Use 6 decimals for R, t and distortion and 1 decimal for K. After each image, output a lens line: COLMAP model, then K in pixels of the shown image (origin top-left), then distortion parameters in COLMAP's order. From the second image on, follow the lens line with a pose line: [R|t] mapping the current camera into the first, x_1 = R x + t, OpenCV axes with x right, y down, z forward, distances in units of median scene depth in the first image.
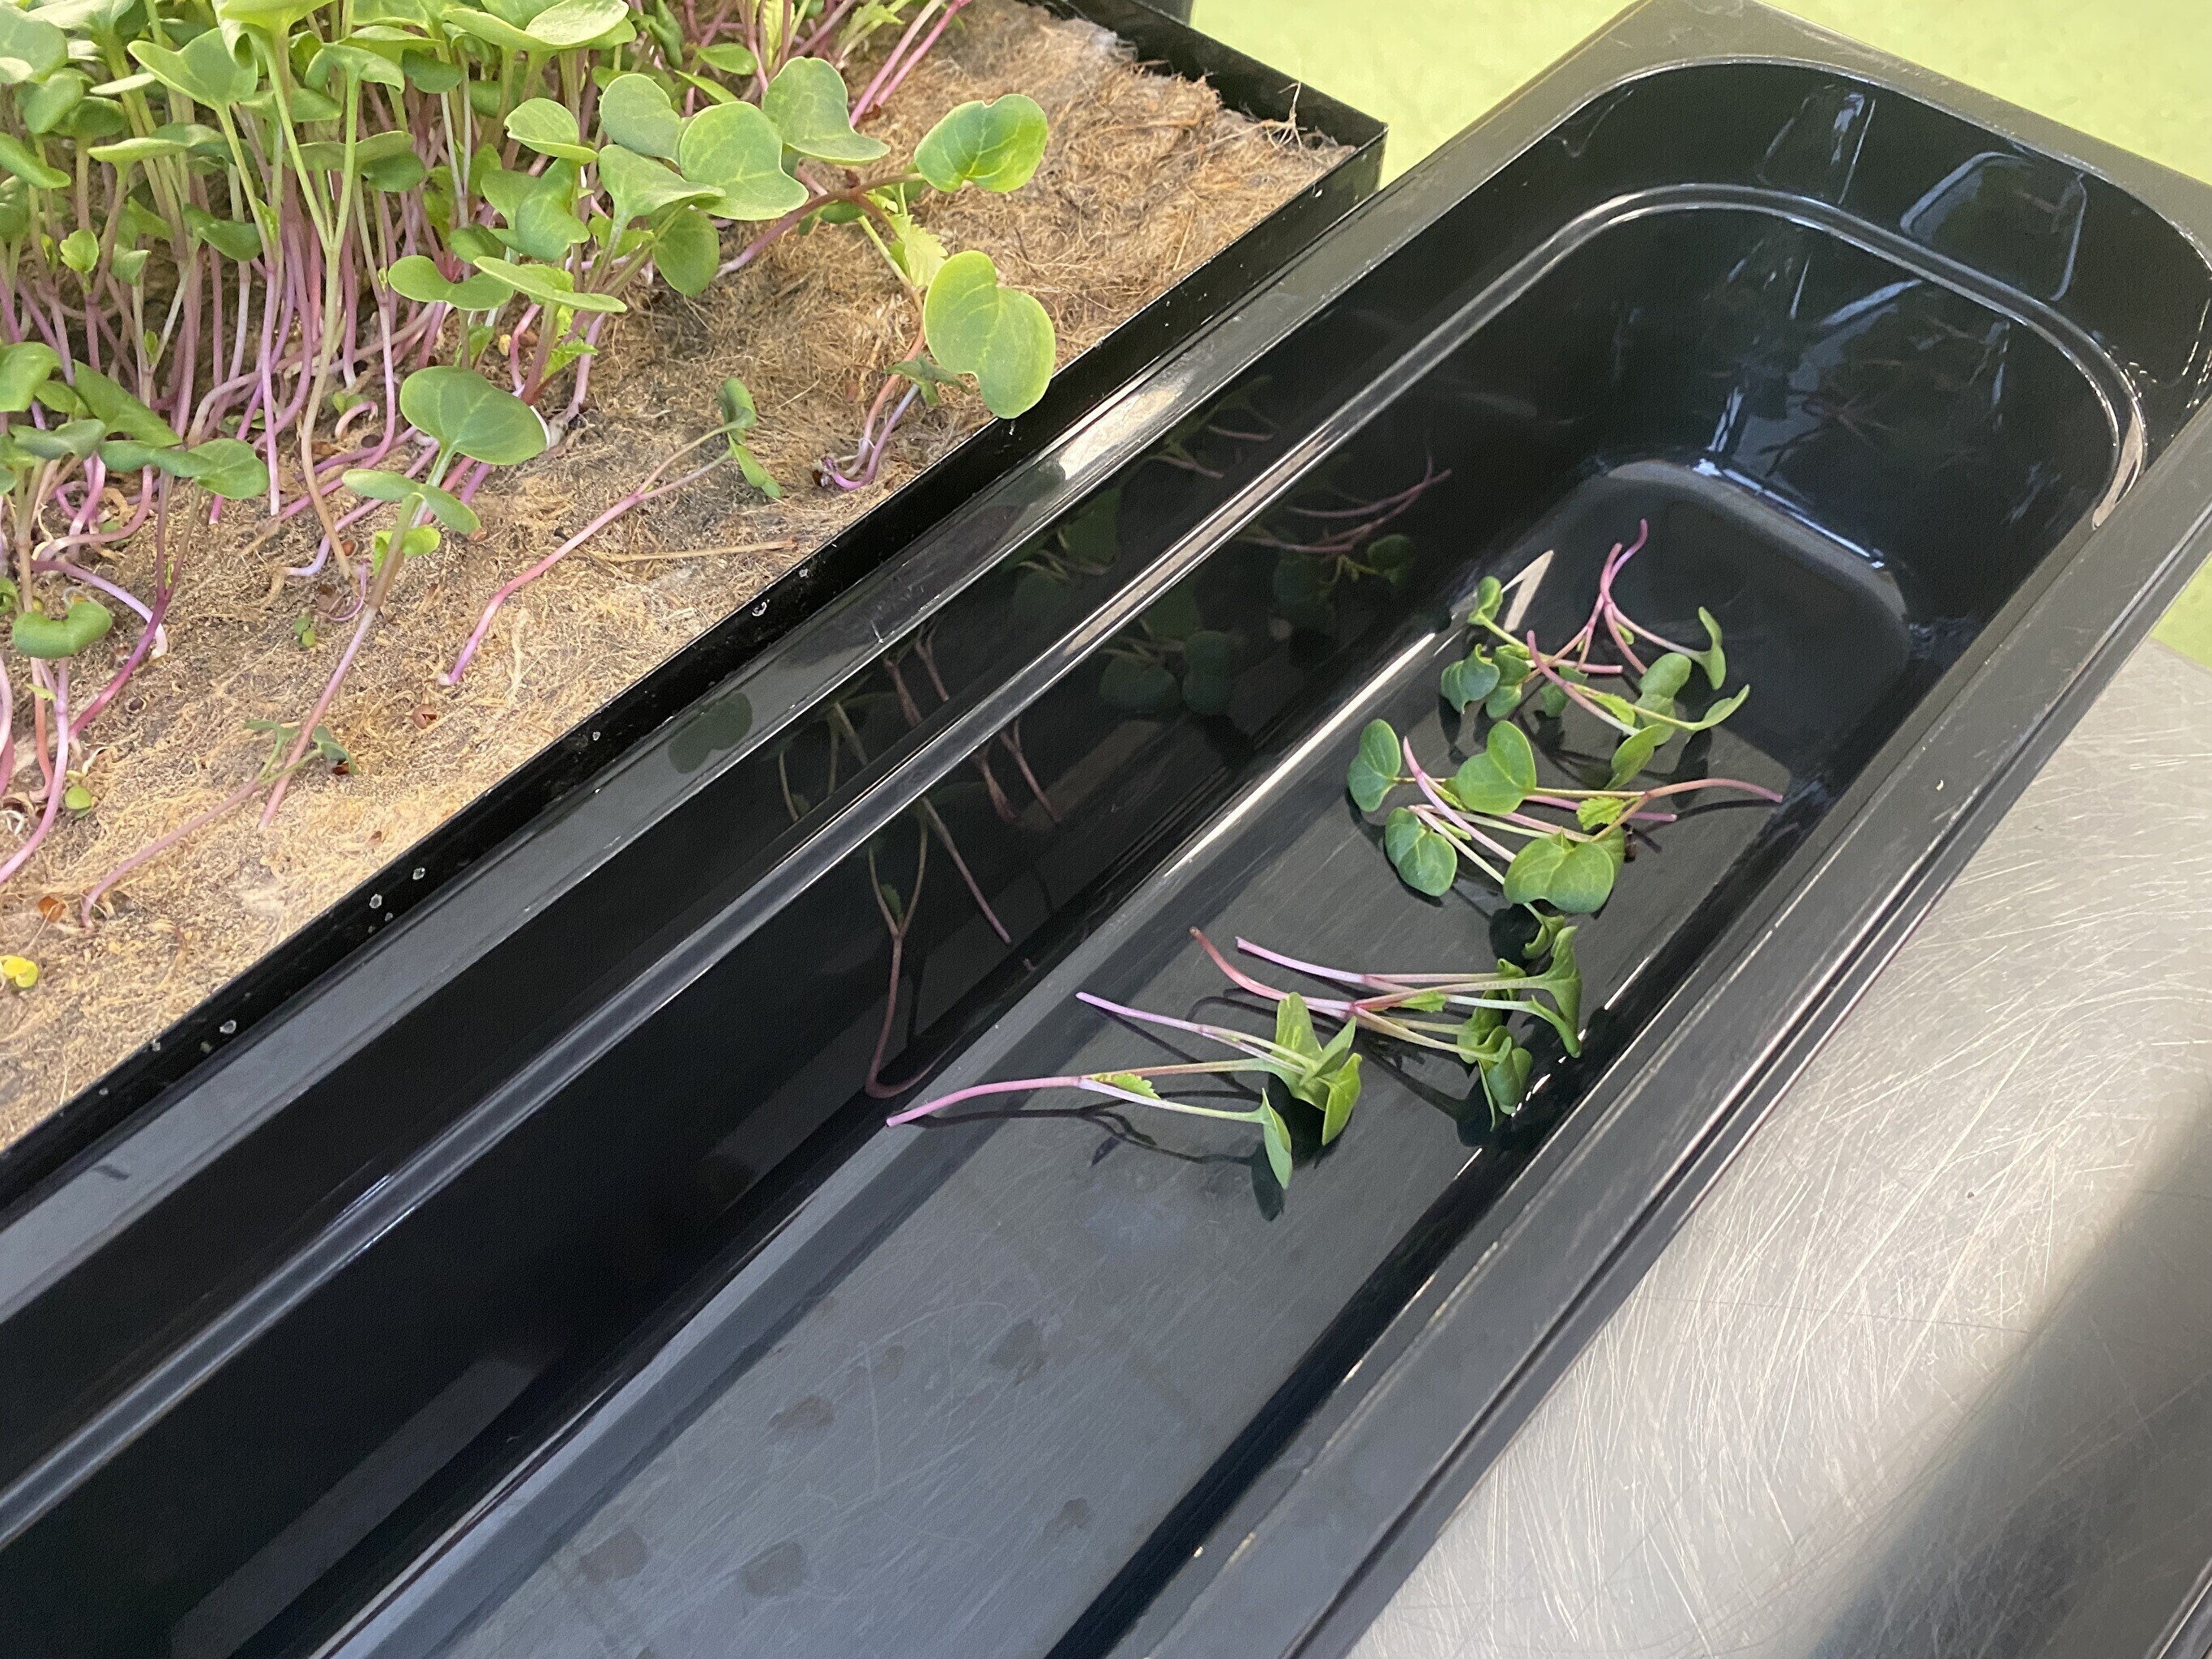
lens RADIAL K [[1836.7, 0, 1096.6], [0, 1836.7, 753.0], [0, 0, 1]] dist [0.008578, -0.012974]
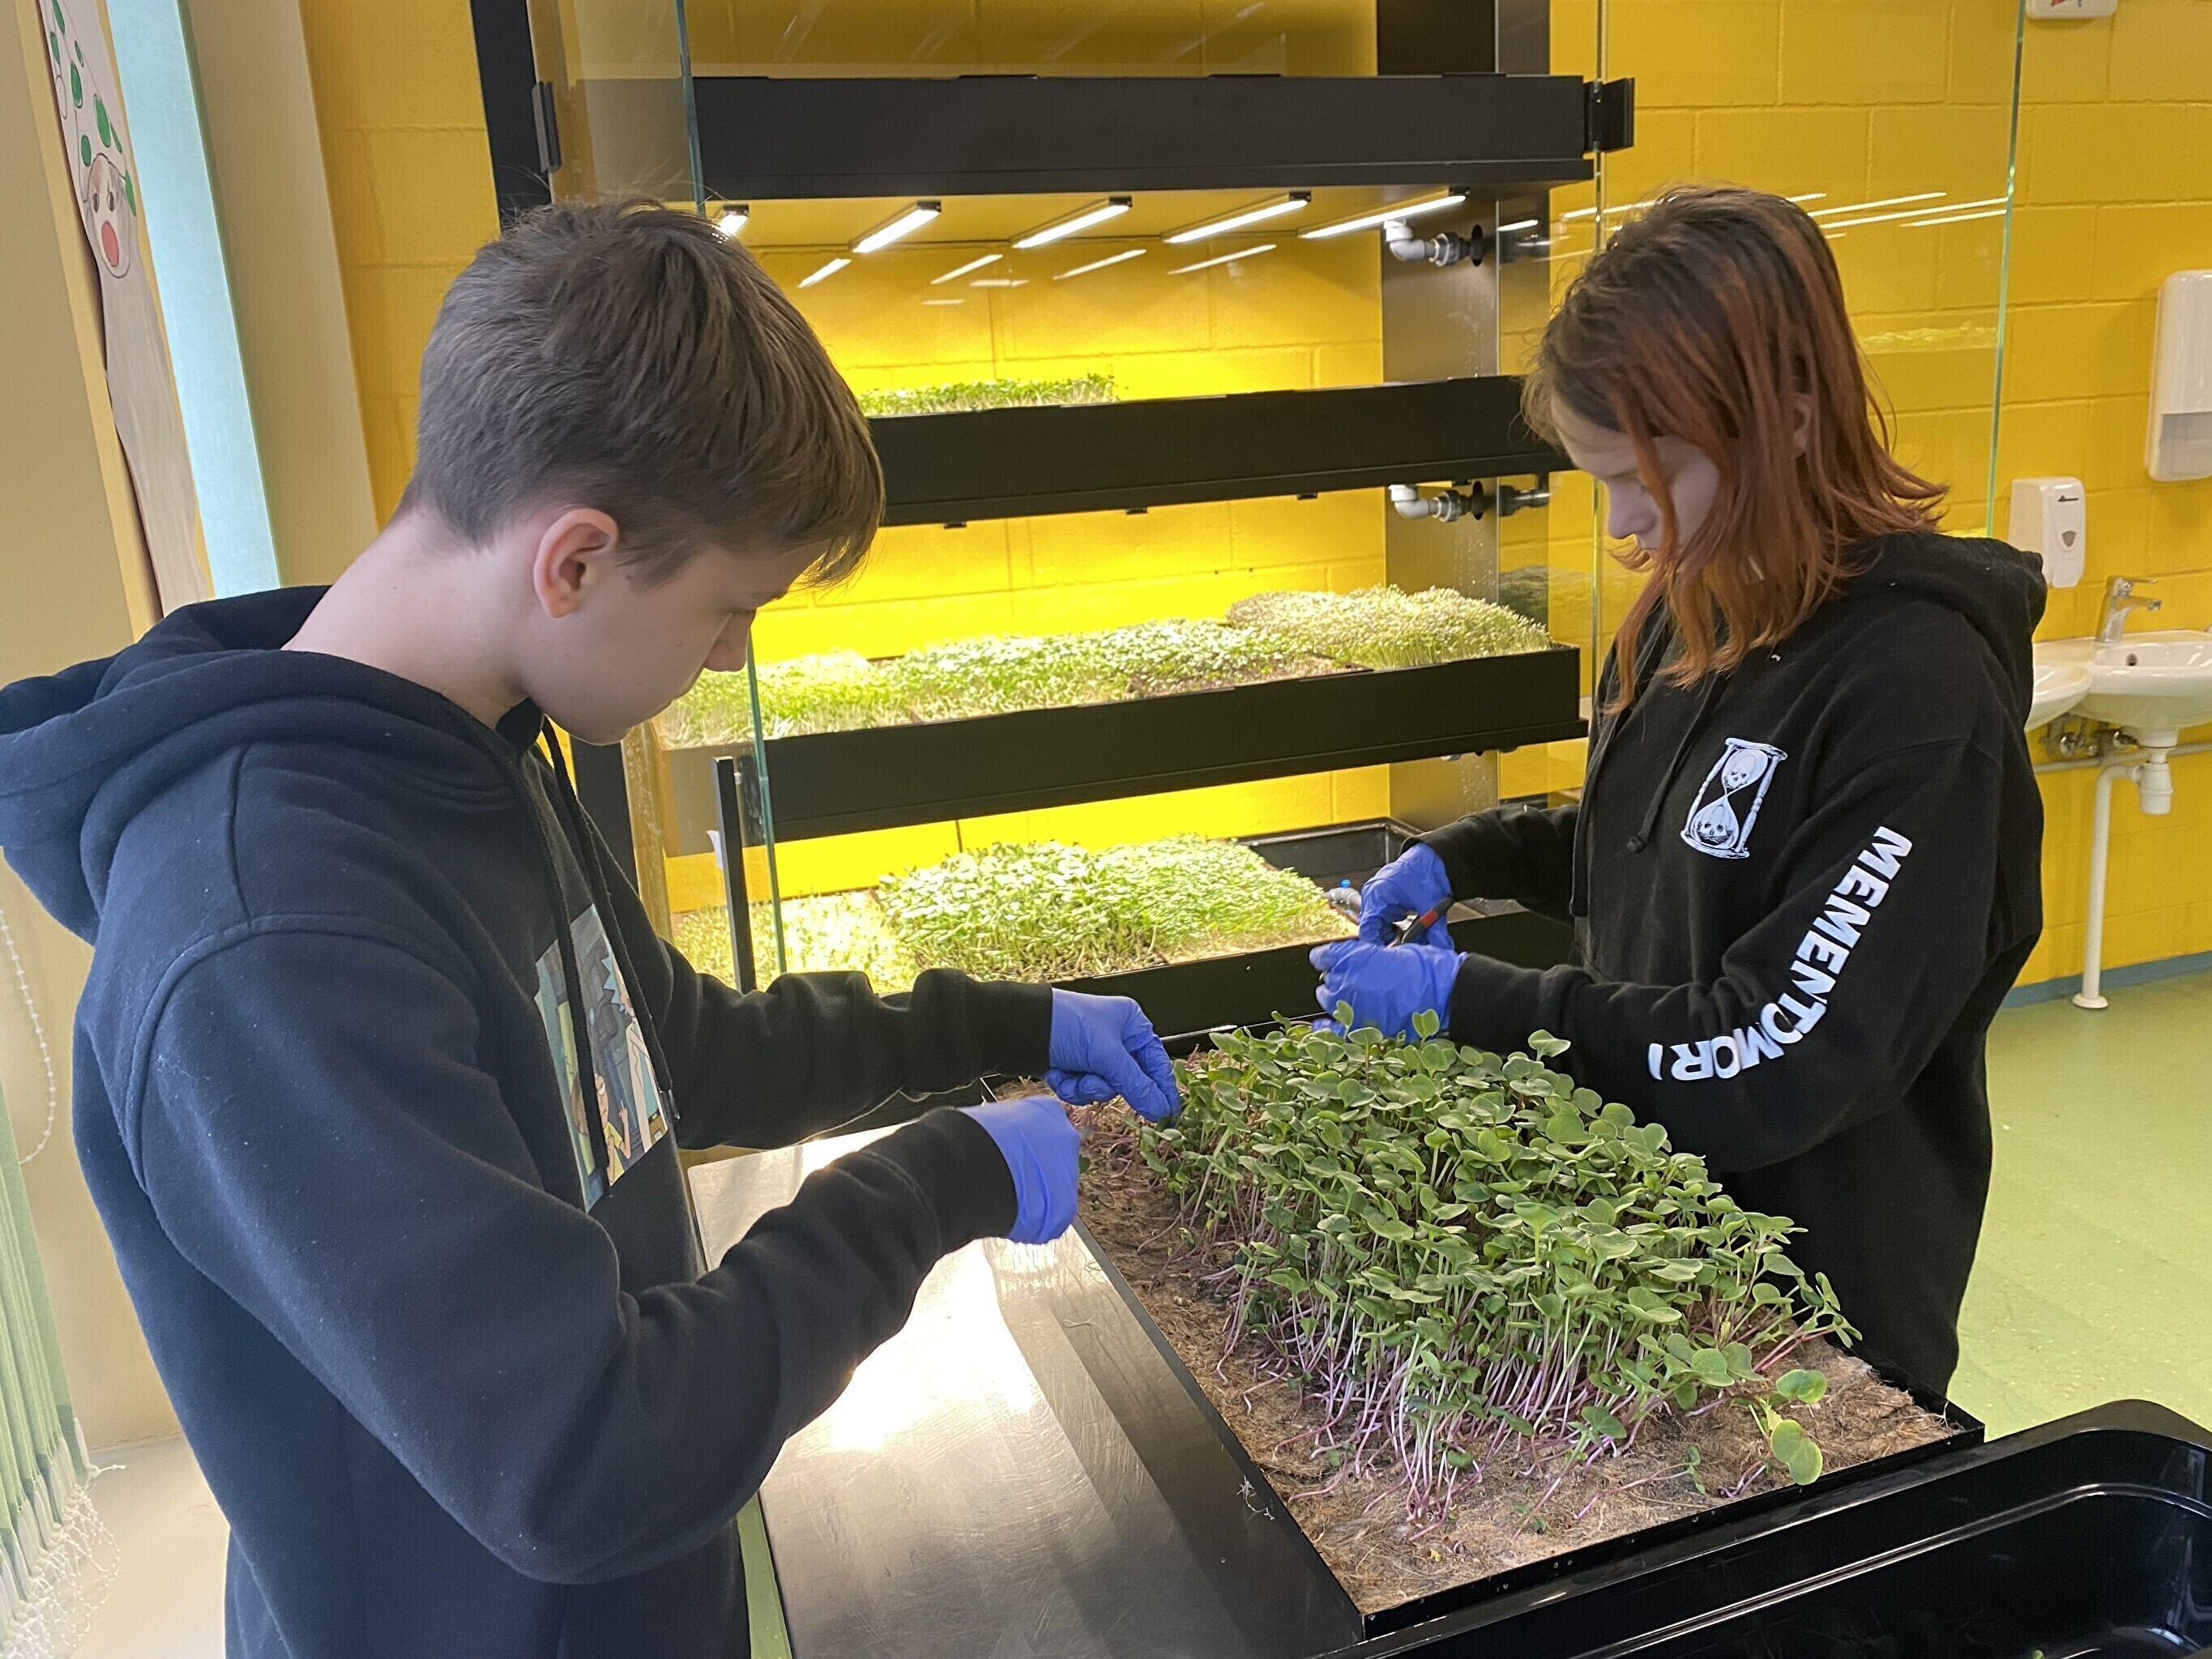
lens RADIAL K [[1686.4, 0, 1106.0], [0, 1686.4, 829.5], [0, 0, 1]] dist [0.001751, -0.000559]
pose [[0.876943, 0.078304, -0.474173, 0.137218], [-0.353014, 0.774454, -0.524978, 0.634634], [0.326117, 0.627765, 0.706794, -1.457622]]
